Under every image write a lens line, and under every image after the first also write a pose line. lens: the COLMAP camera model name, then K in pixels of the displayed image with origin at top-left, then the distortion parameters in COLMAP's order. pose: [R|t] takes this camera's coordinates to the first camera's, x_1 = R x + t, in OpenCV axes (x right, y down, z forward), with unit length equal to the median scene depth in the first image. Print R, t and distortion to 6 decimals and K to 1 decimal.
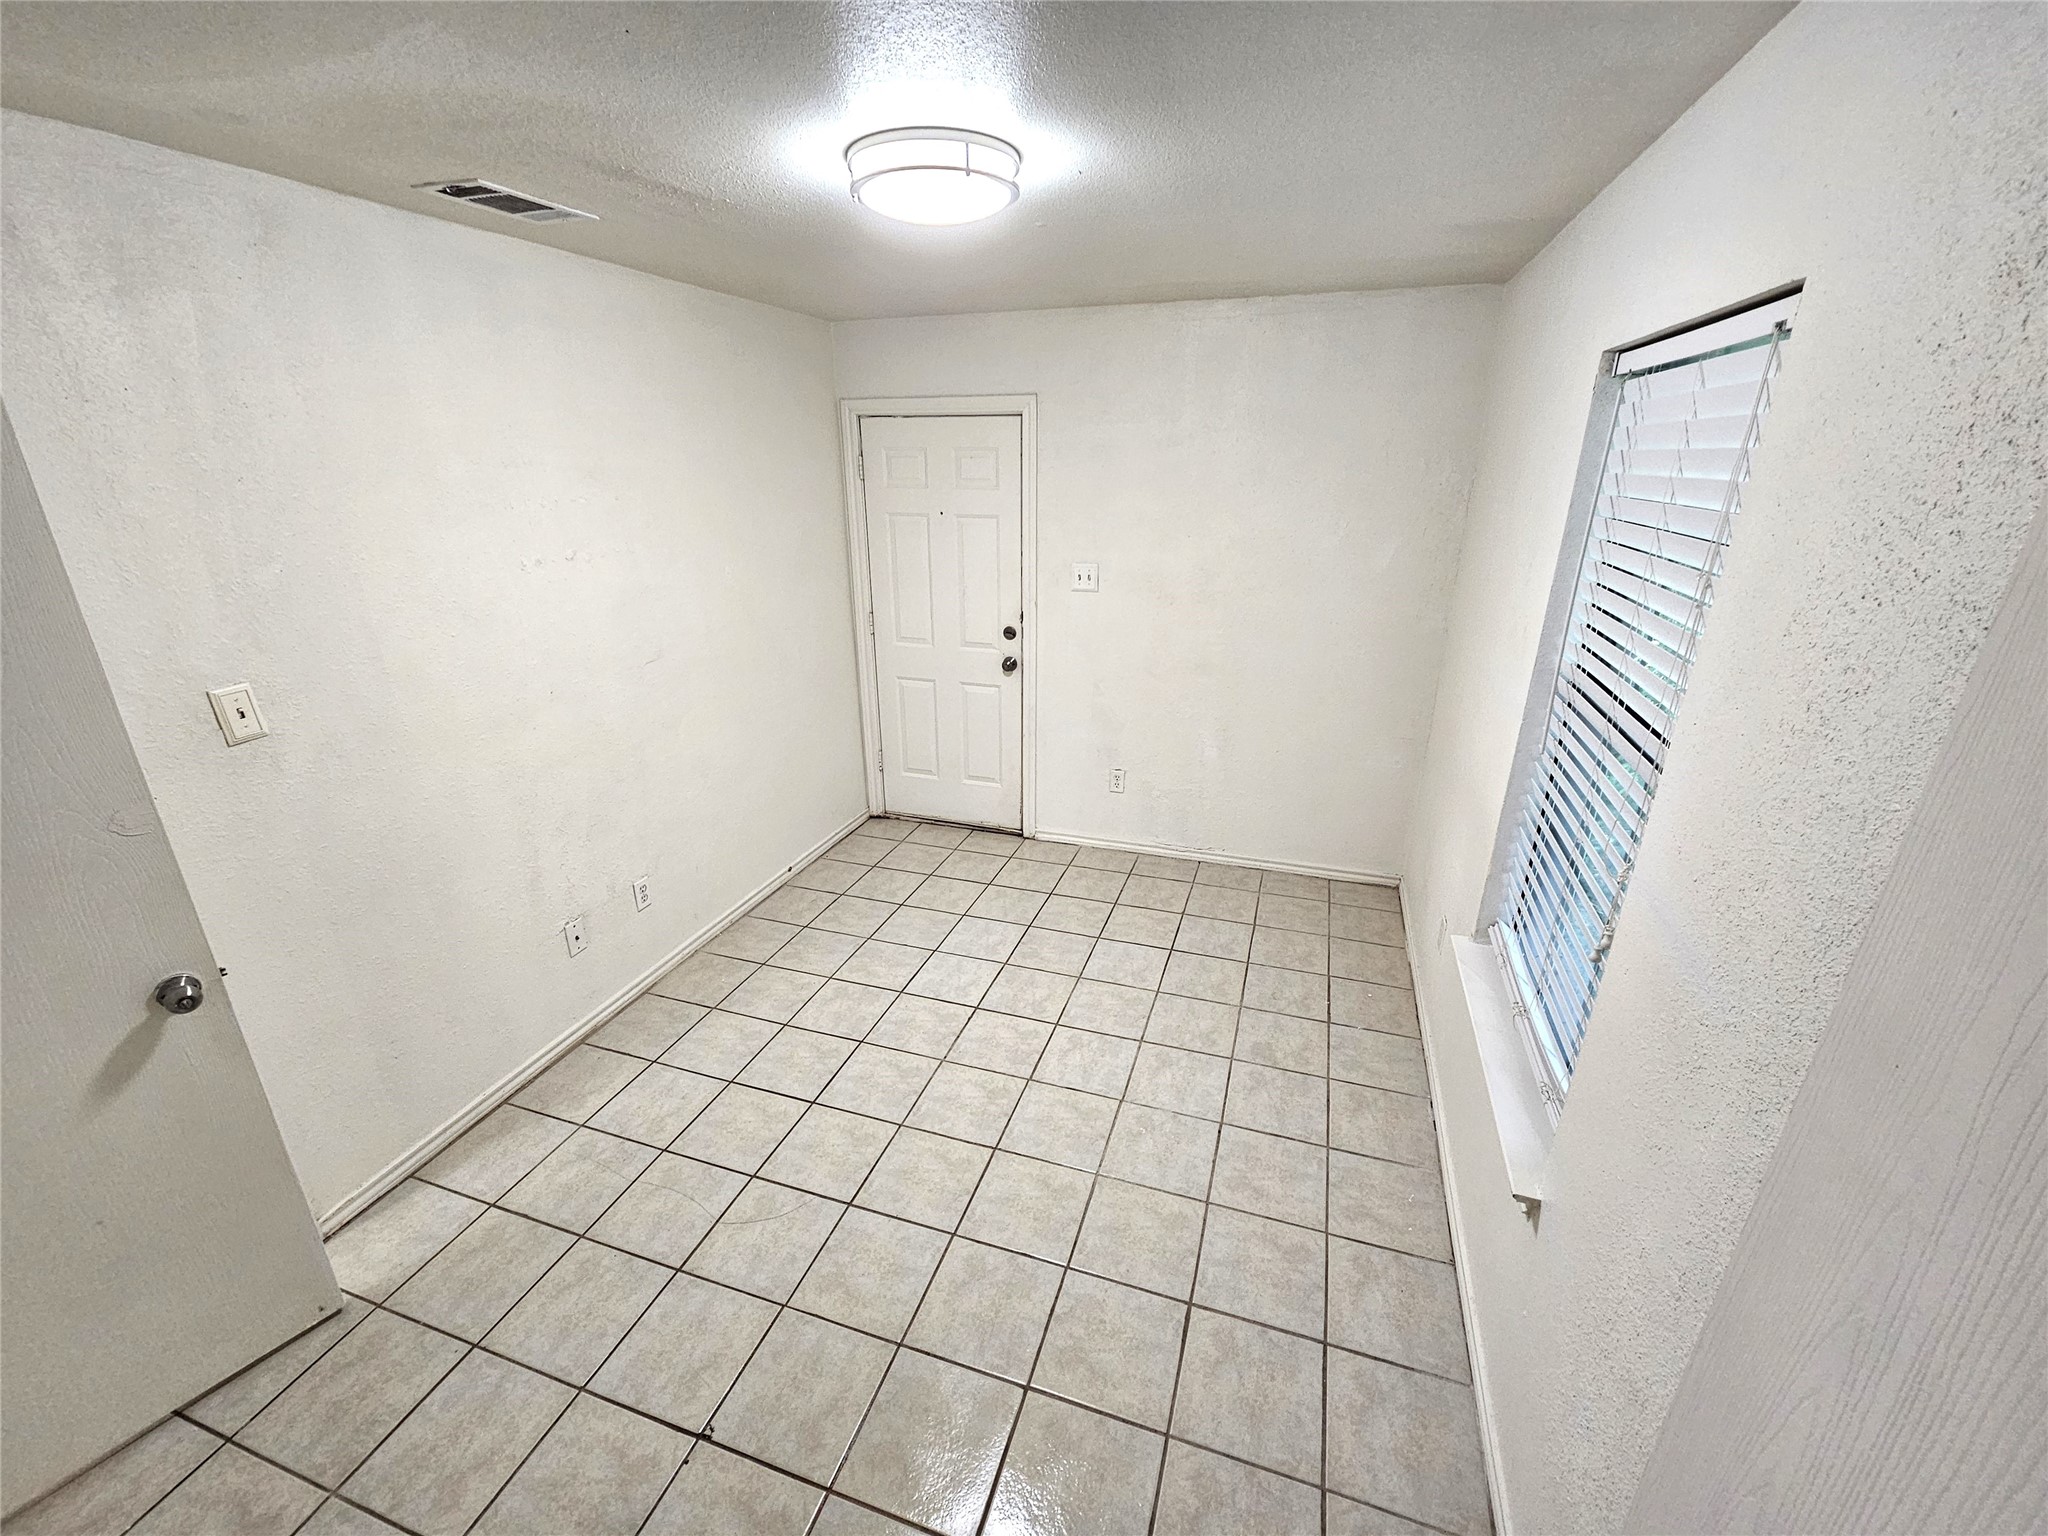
lens RADIAL K [[844.6, 0, 1026.3], [0, 844.6, 772.6], [0, 0, 1]] dist [-0.000527, 0.001611]
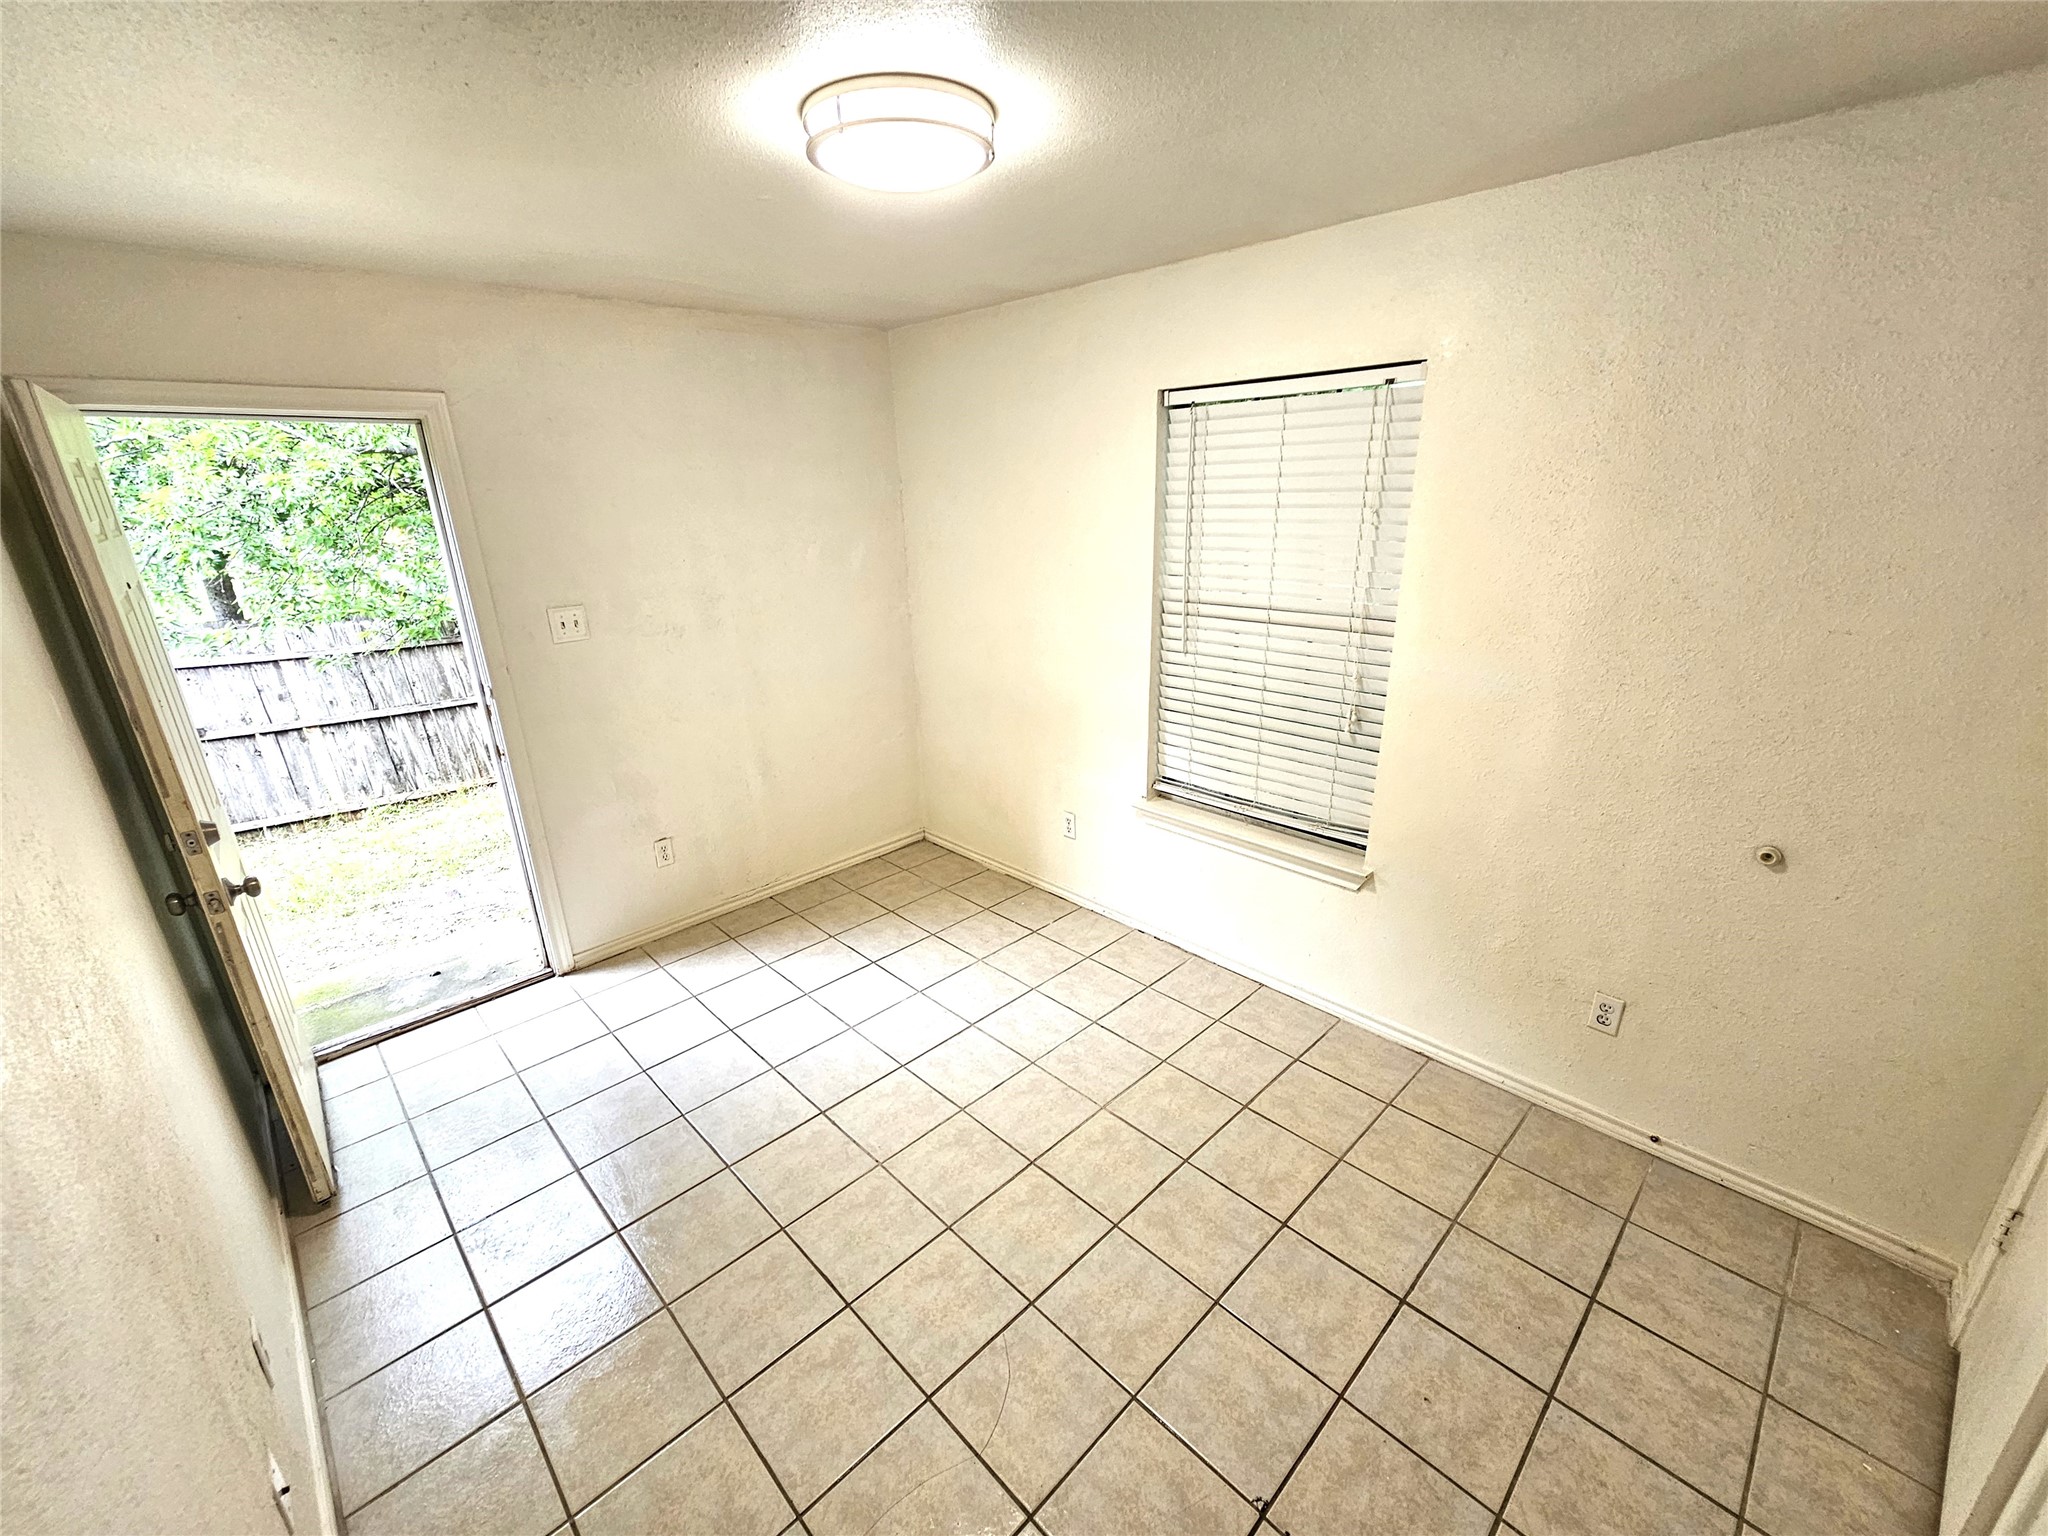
lens RADIAL K [[844.6, 0, 1015.6], [0, 844.6, 787.3], [0, 0, 1]] dist [-0.000527, 0.001611]
pose [[0.458830, -0.308284, 0.833328, -0.455110], [0.333846, 0.928975, 0.159852, -0.074799], [-0.823421, 0.204858, 0.529161, 0.259478]]
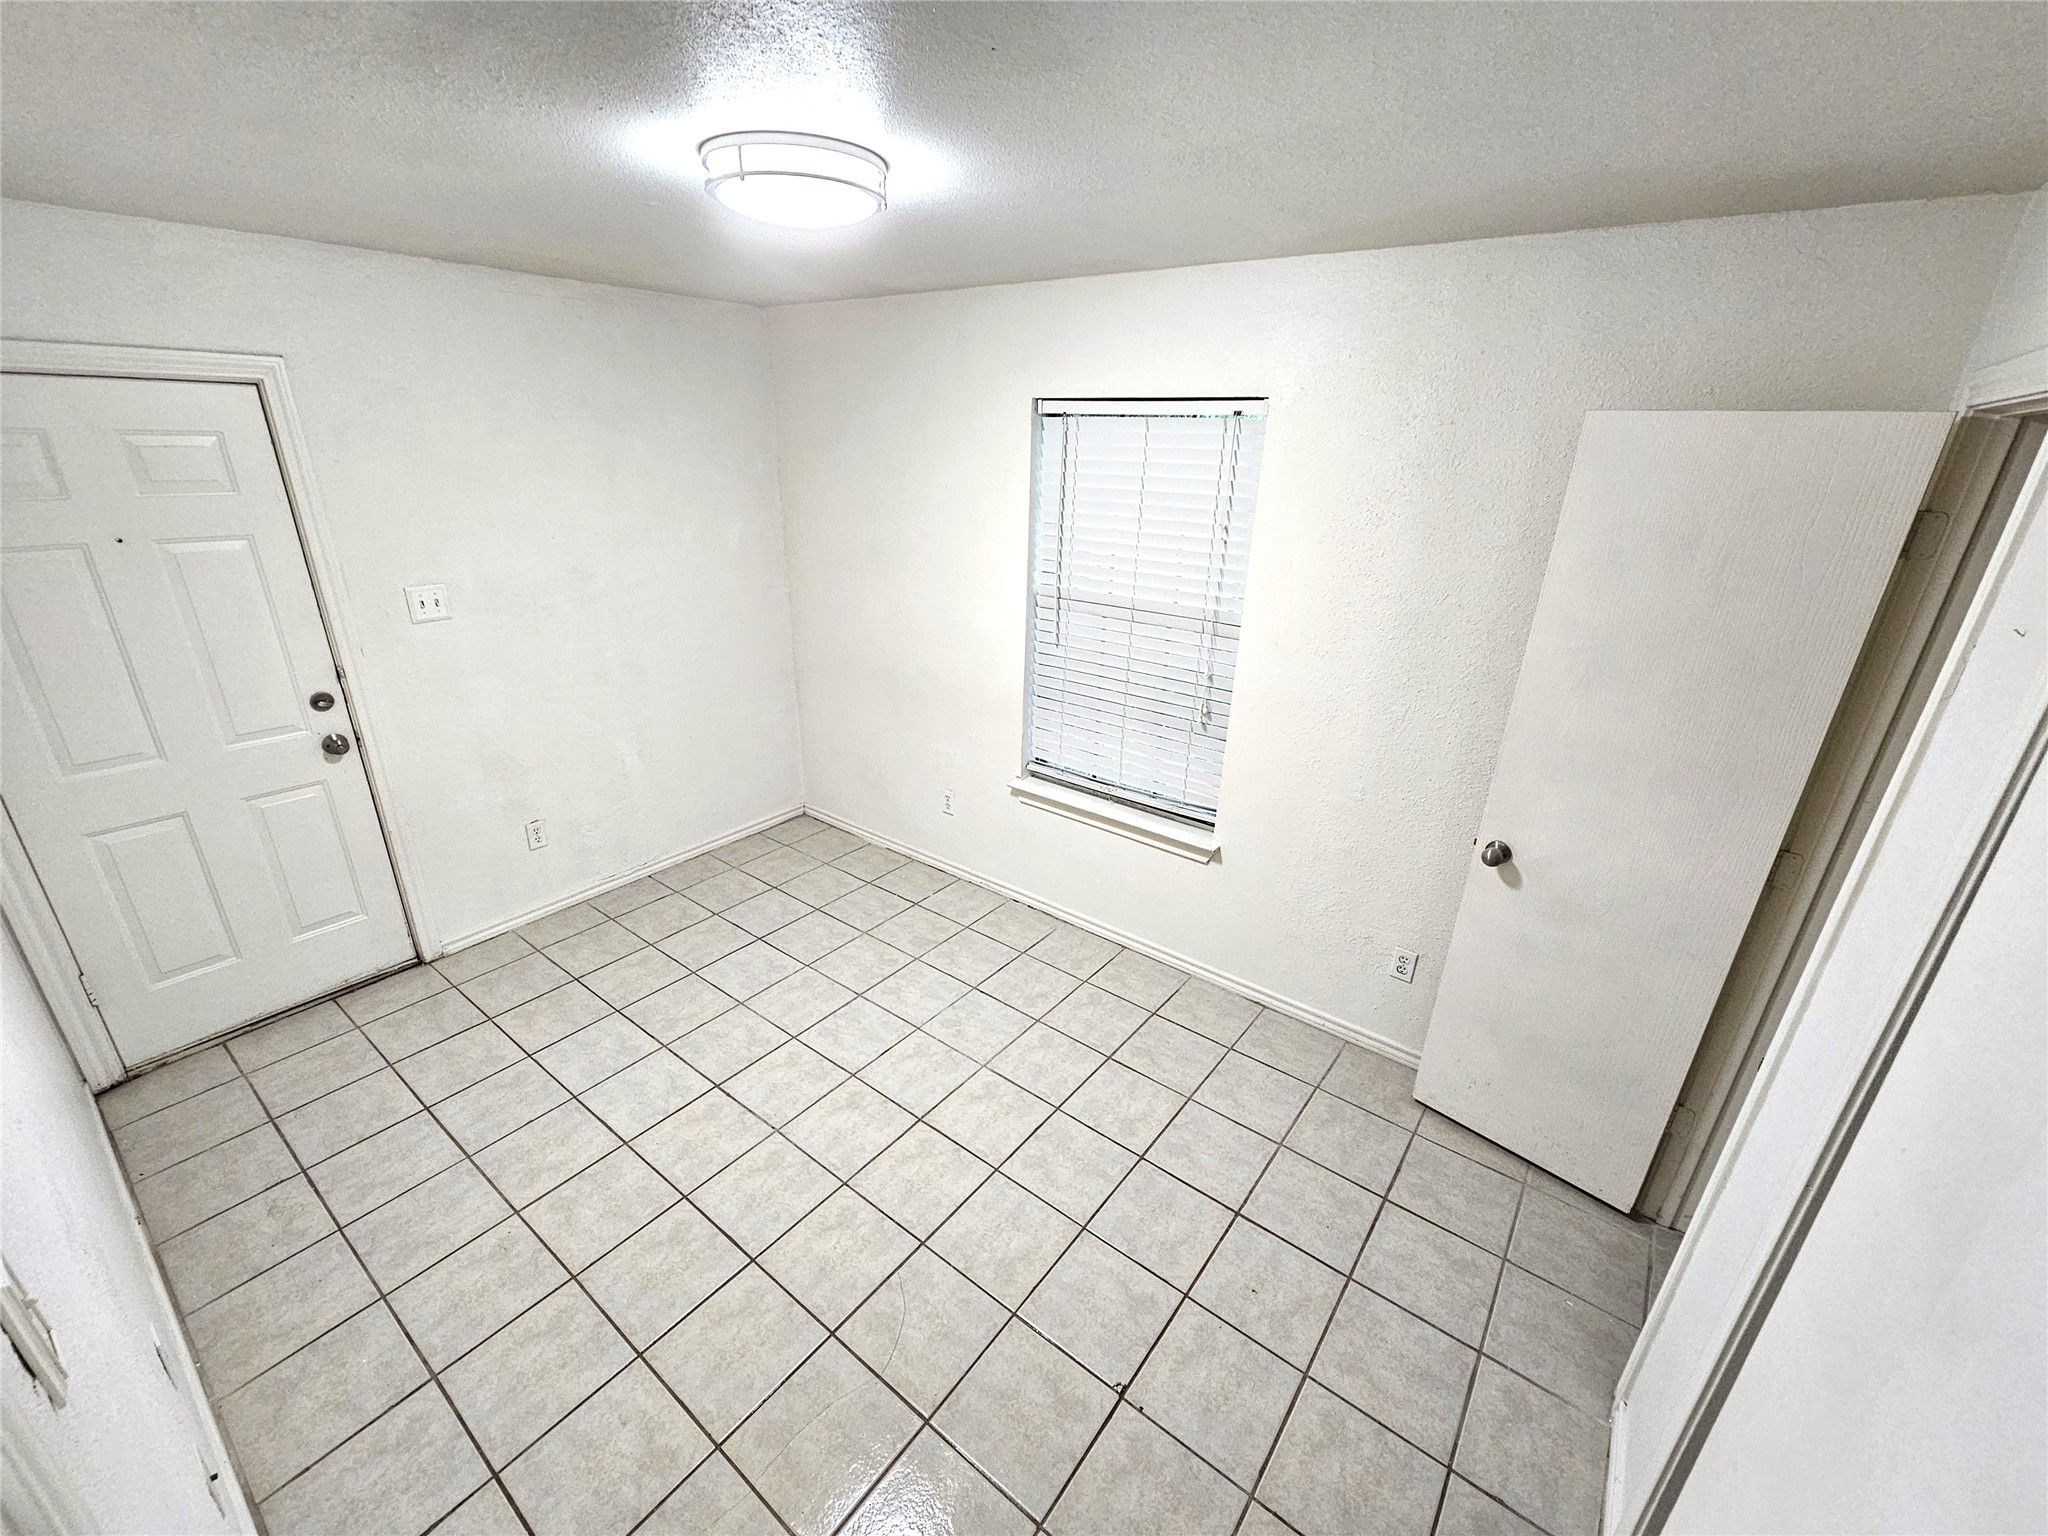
lens RADIAL K [[844.6, 0, 1014.6], [0, 844.6, 783.4], [0, 0, 1]] dist [-0.000527, 0.001611]
pose [[0.327239, -0.347937, 0.878552, -0.494525], [0.306609, 0.918535, 0.249567, -0.109288], [-0.893815, 0.187704, 0.407261, 0.239223]]
